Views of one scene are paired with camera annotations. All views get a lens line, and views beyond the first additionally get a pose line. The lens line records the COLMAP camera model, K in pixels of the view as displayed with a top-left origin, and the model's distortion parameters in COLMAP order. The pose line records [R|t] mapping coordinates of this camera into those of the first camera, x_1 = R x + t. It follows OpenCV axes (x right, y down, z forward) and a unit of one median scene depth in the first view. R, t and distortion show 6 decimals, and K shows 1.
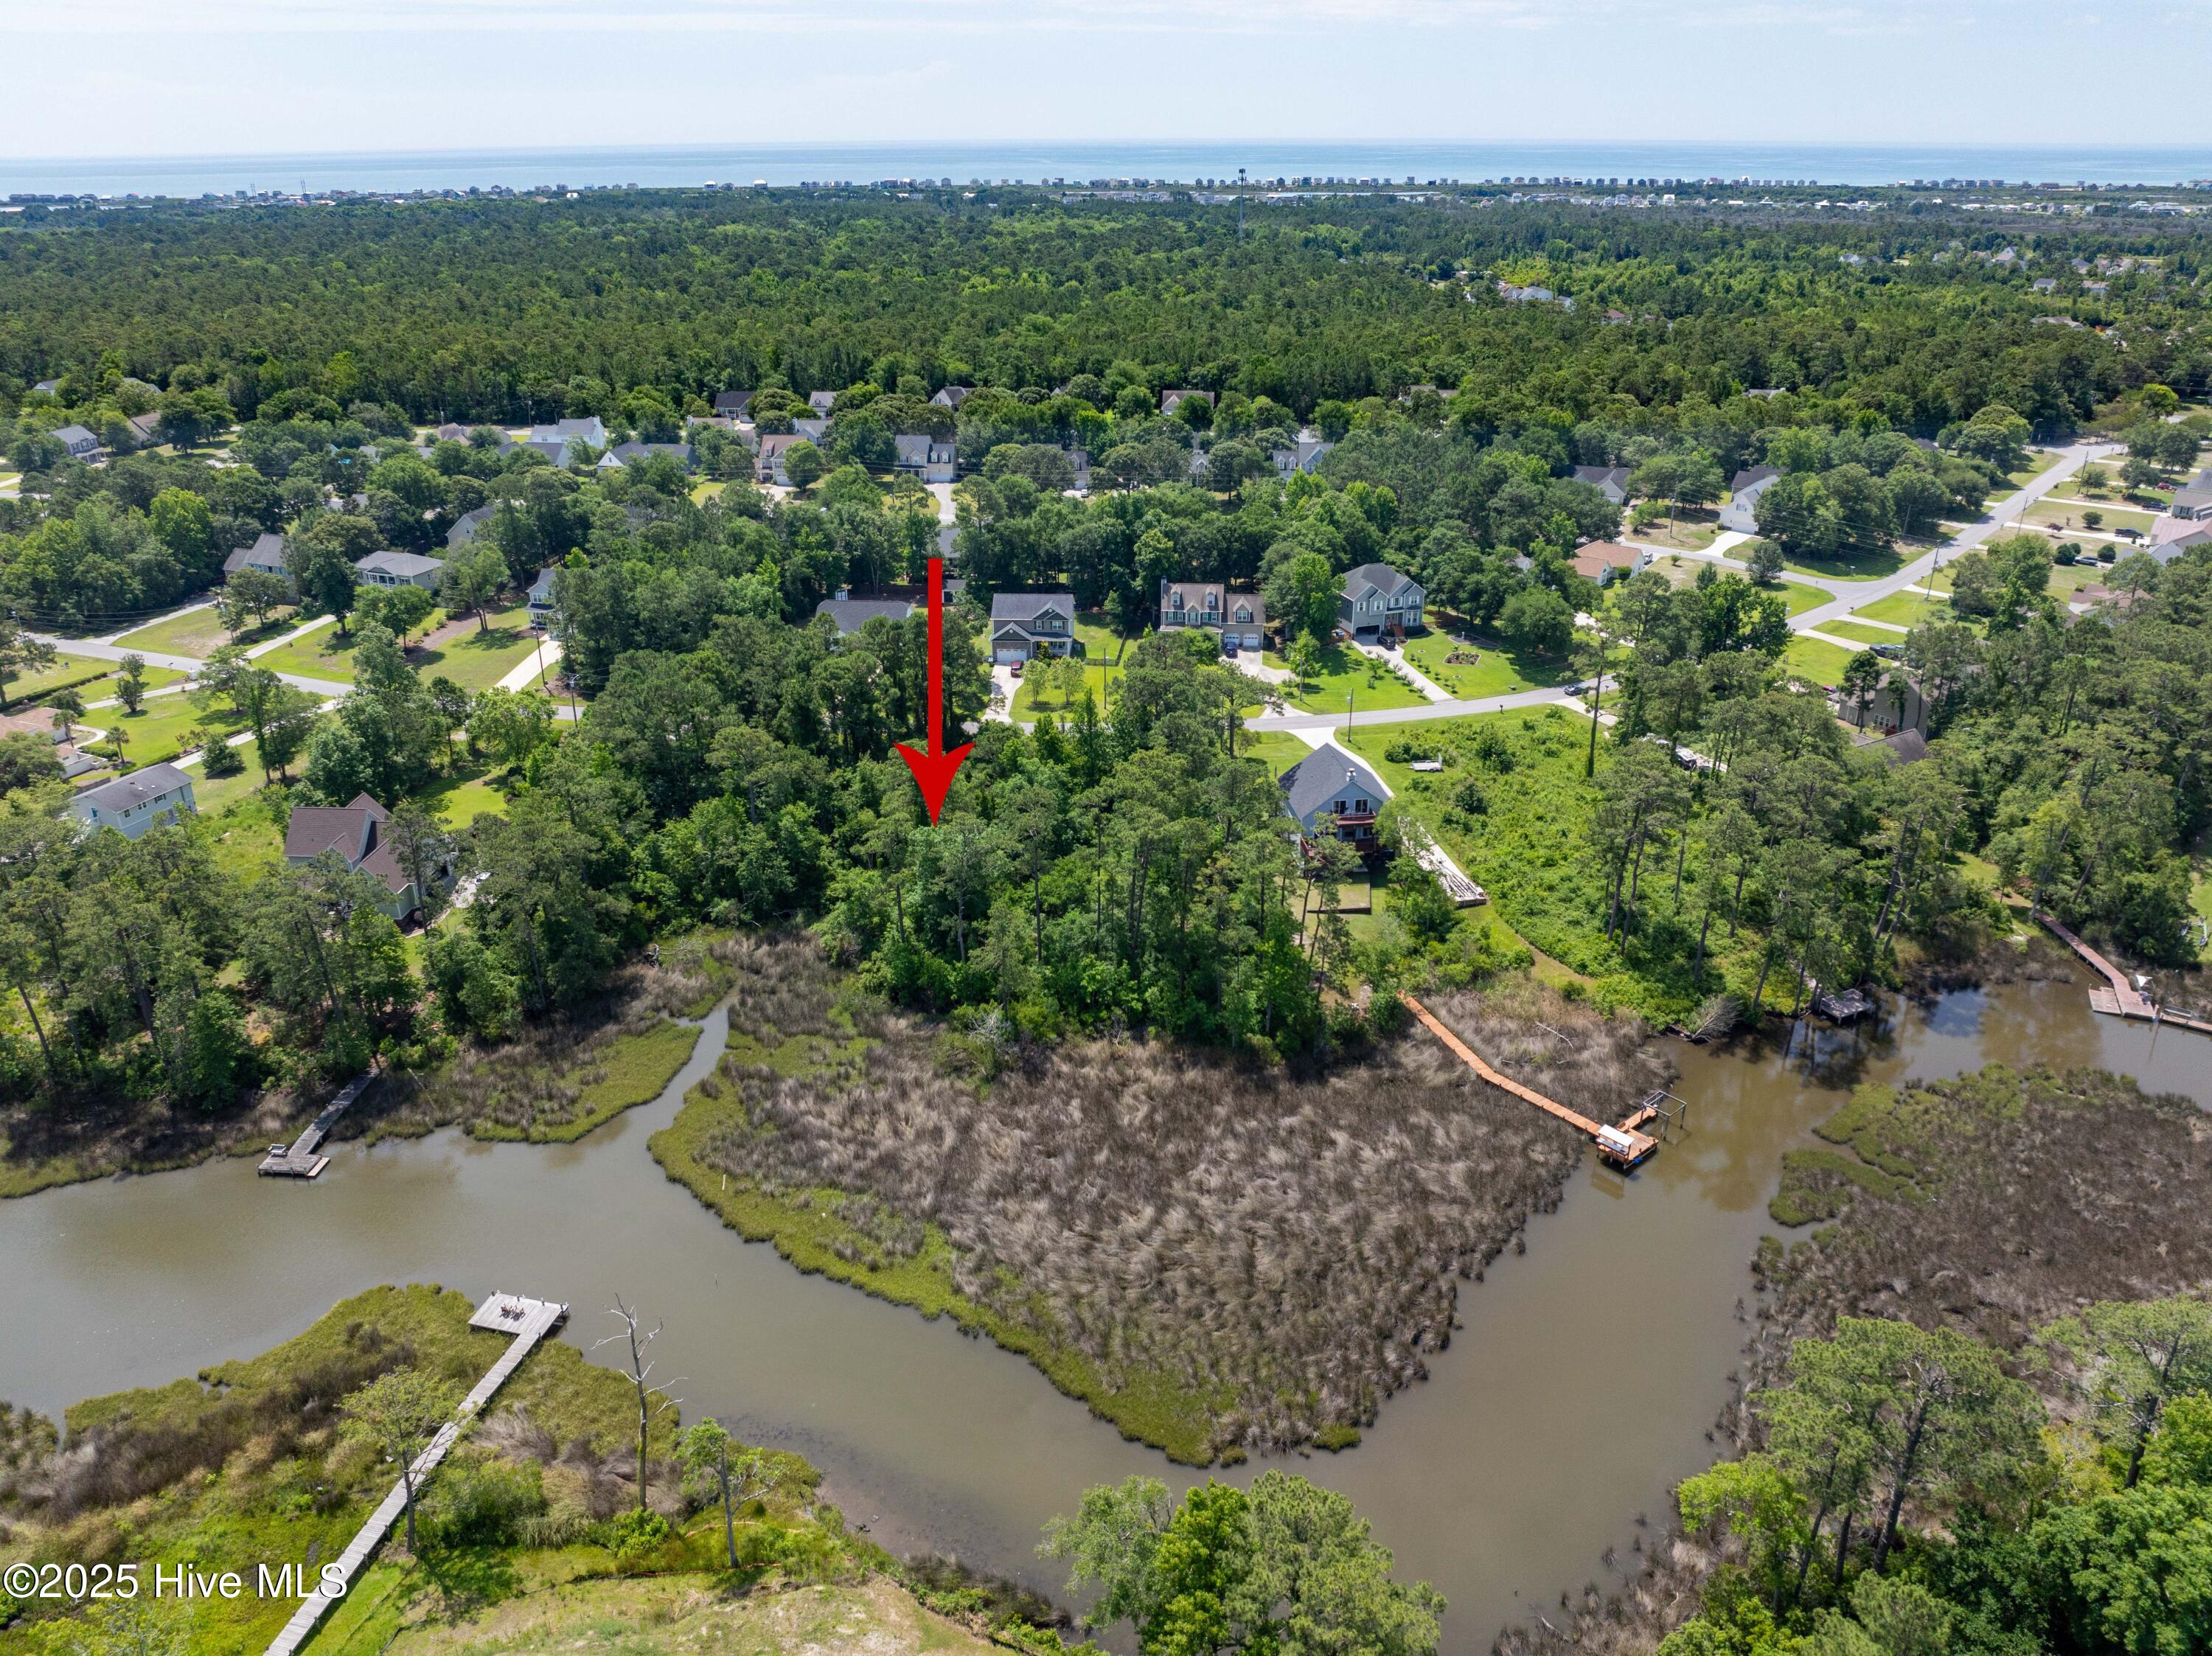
lens RADIAL K [[1563.0, 0, 1111.5], [0, 1563.0, 820.4], [0, 0, 1]] dist [-0.044589, 0.017079]
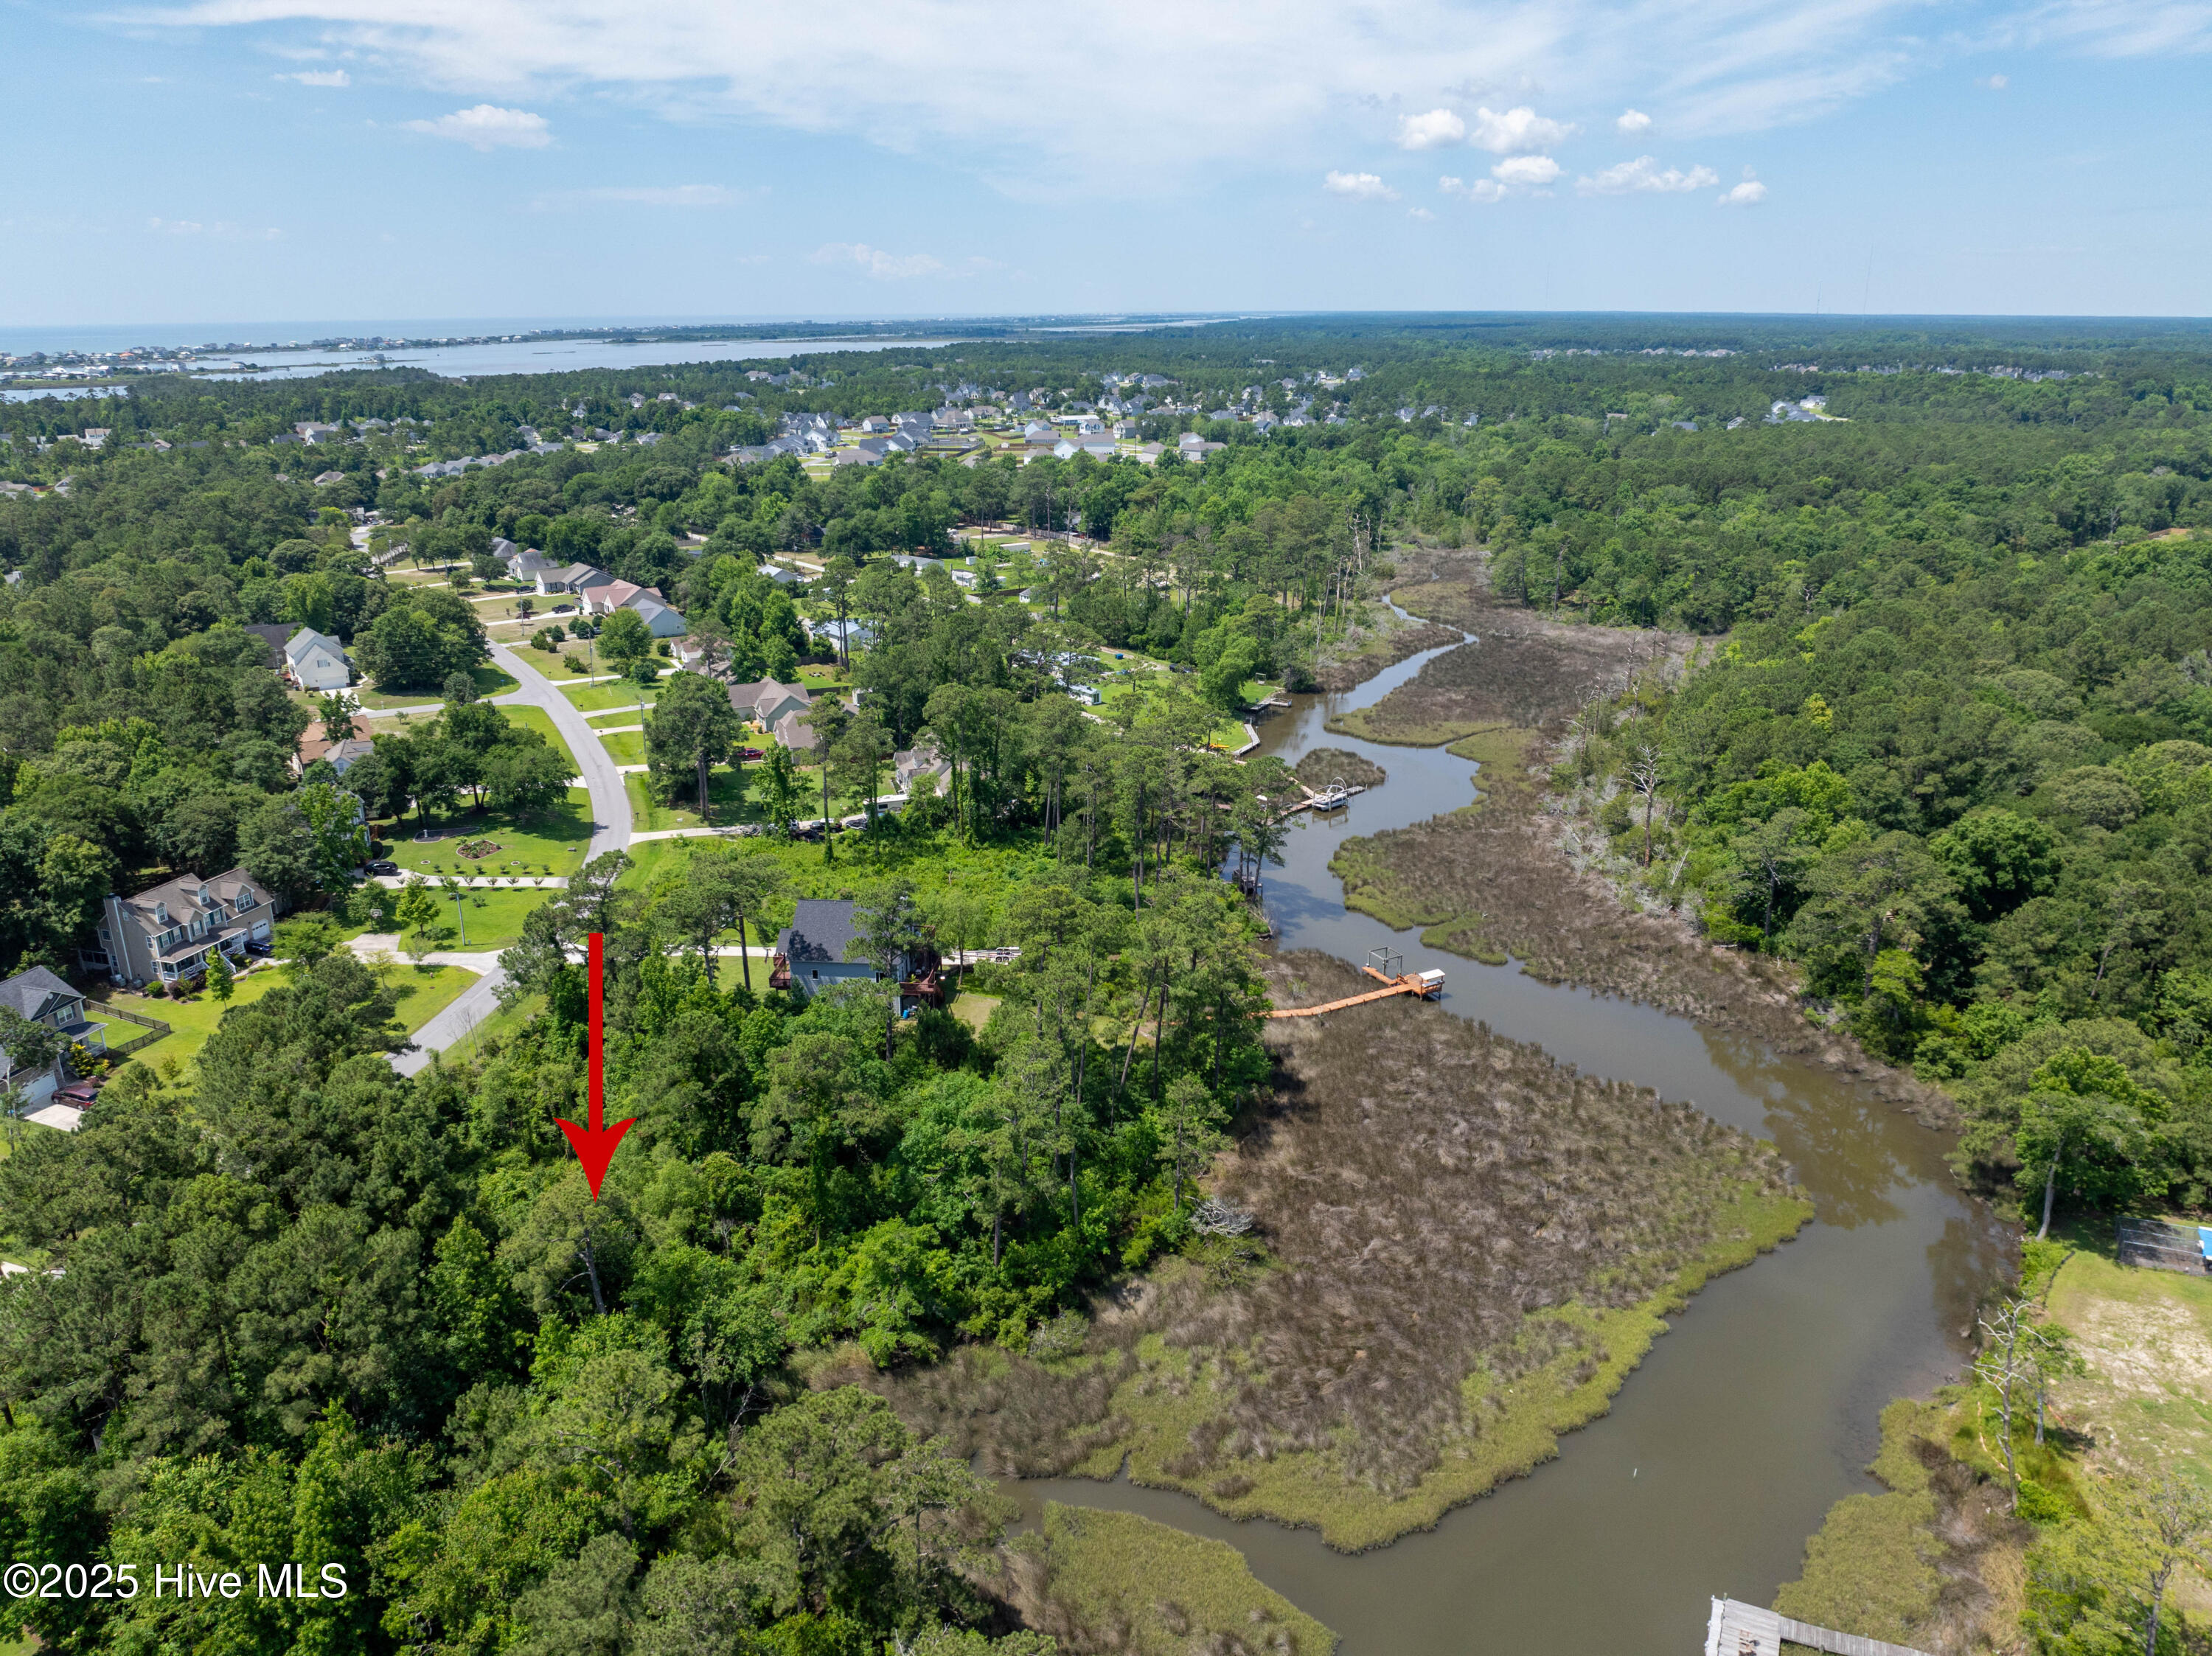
lens RADIAL K [[1581.4, 0, 1127.9], [0, 1581.4, 799.1], [0, 0, 1]] dist [0.000046, -0.050570]
pose [[0.190810, -0.287201, 0.938673, -0.809836], [0.396141, 0.897448, 0.194062, -0.249942], [-0.898145, 0.334818, 0.285014, 0.710113]]
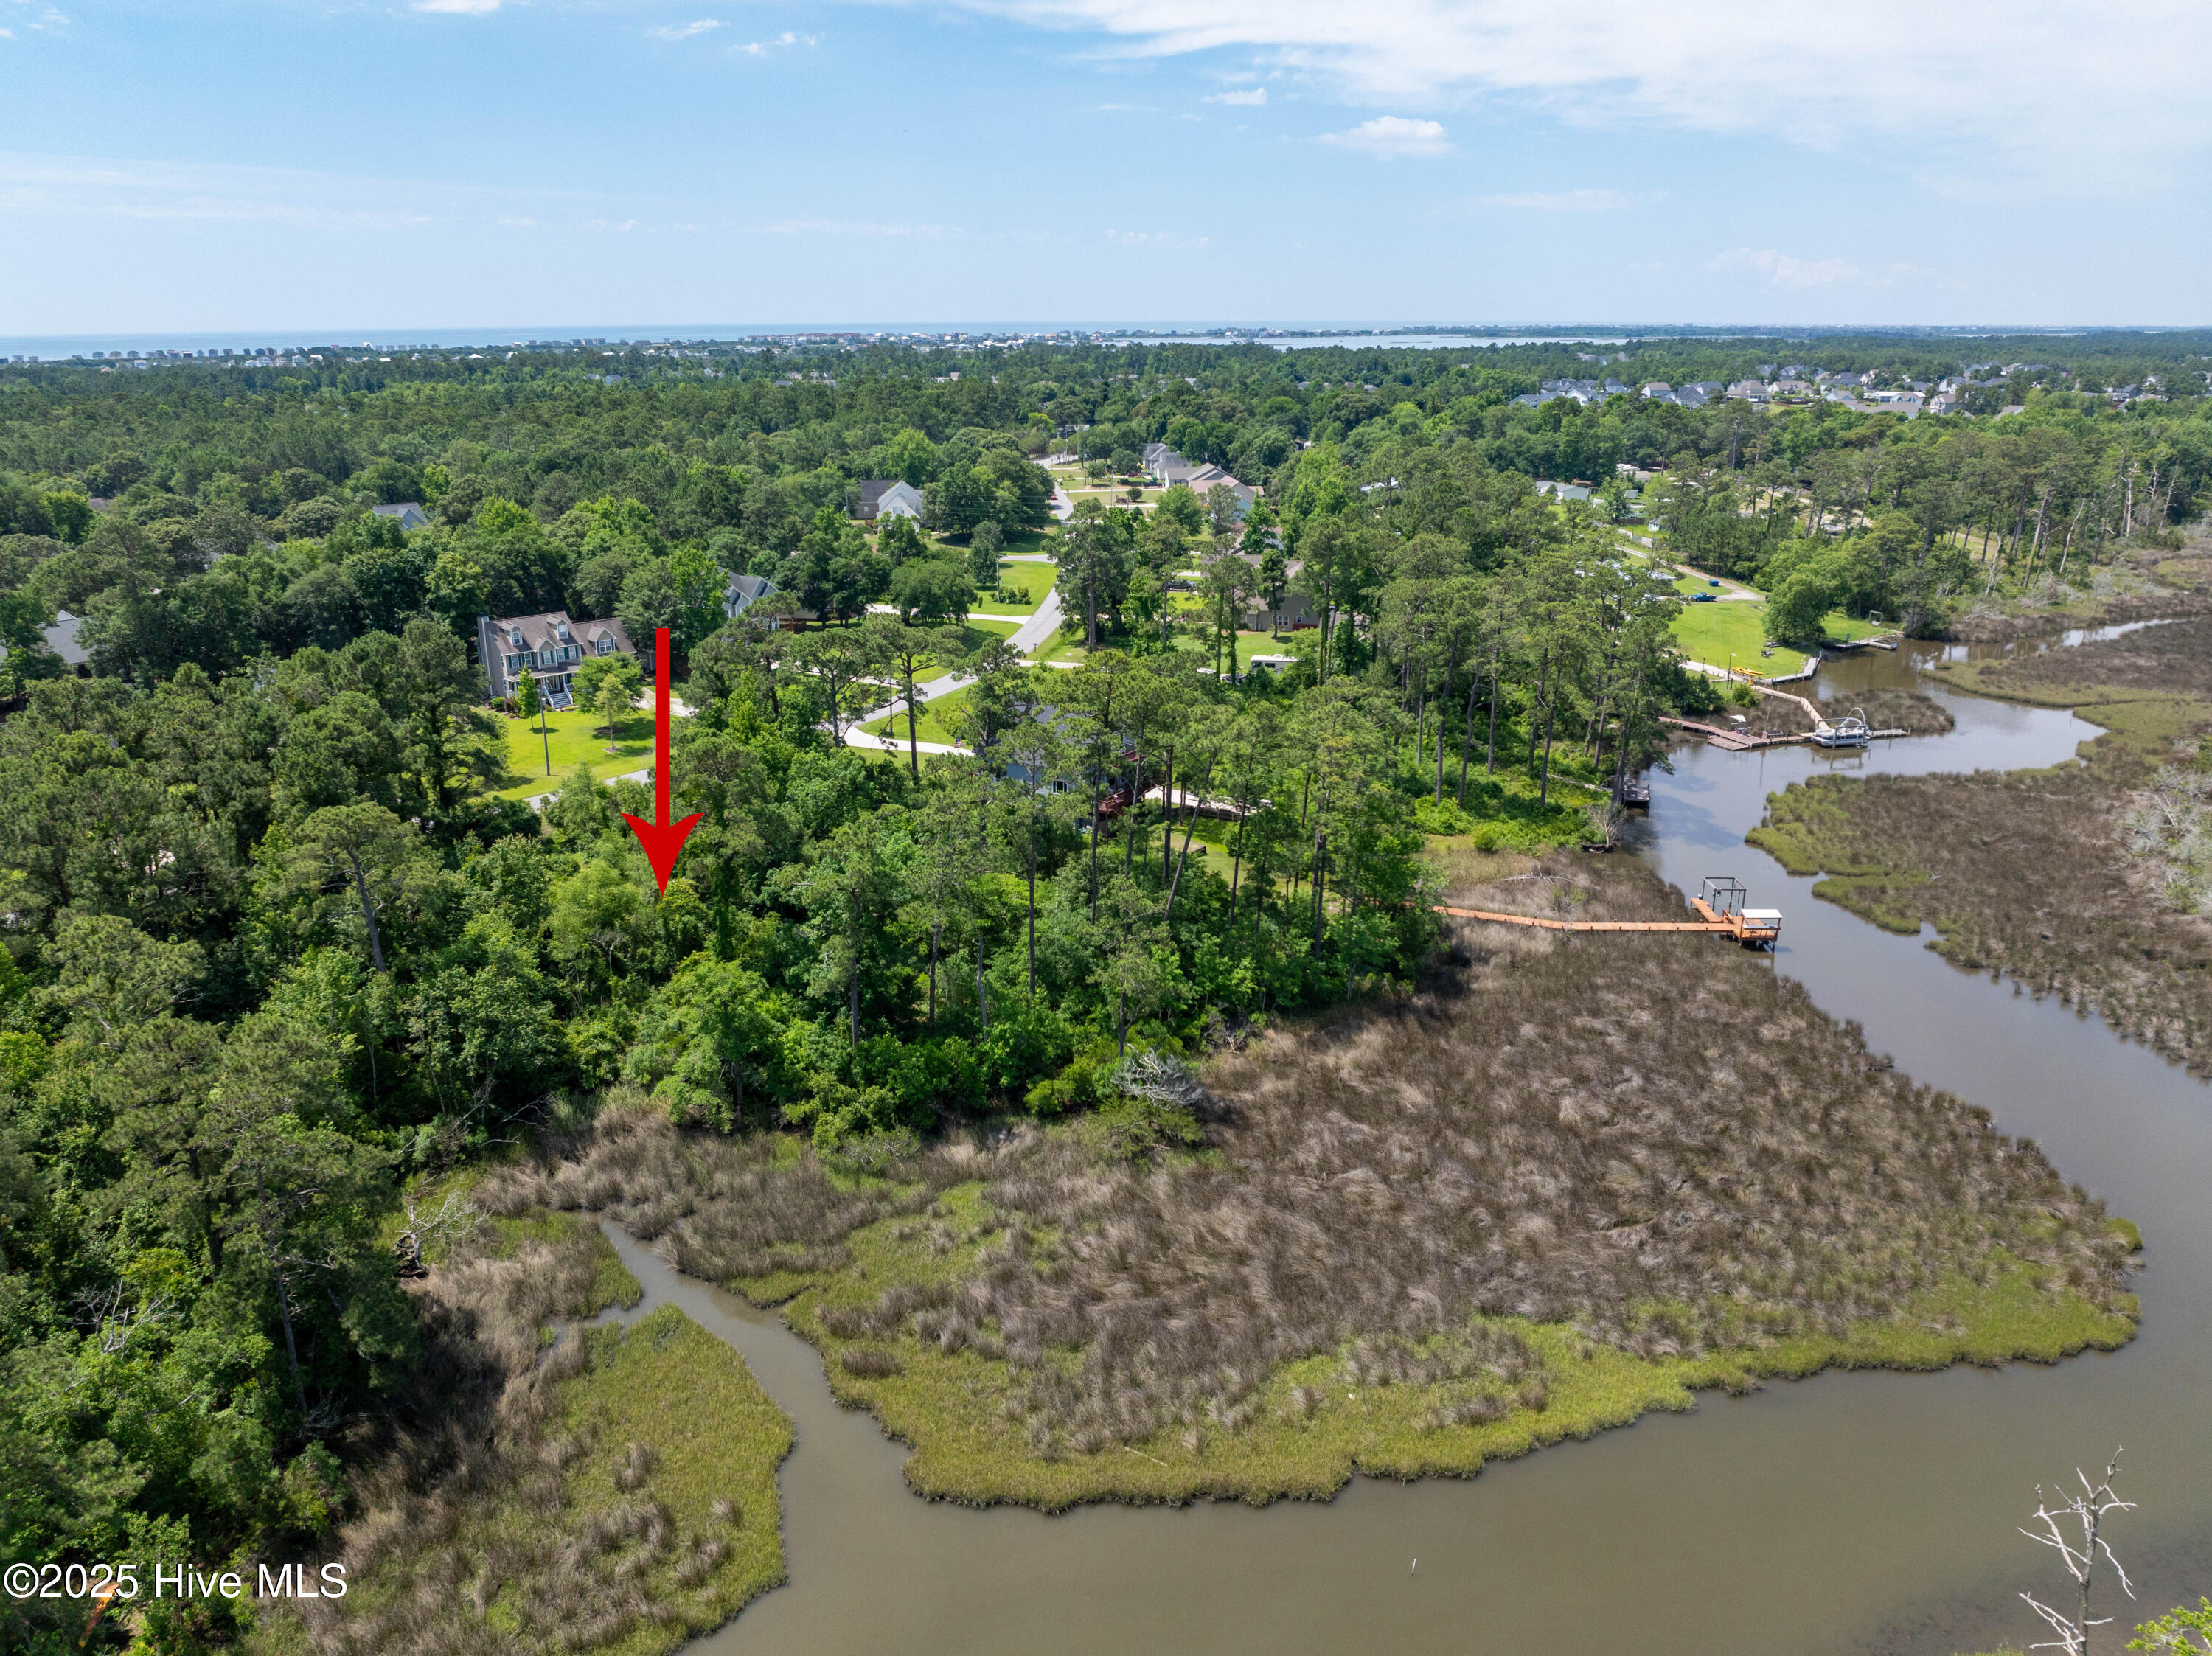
lens RADIAL K [[1563.0, 0, 1111.5], [0, 1563.0, 820.4], [0, 0, 1]] dist [-0.044589, 0.017079]
pose [[0.670632, -0.224029, 0.707152, -0.504212], [0.300806, 0.953537, 0.016813, 0.017394], [-0.678062, 0.201440, 0.706862, 0.531006]]
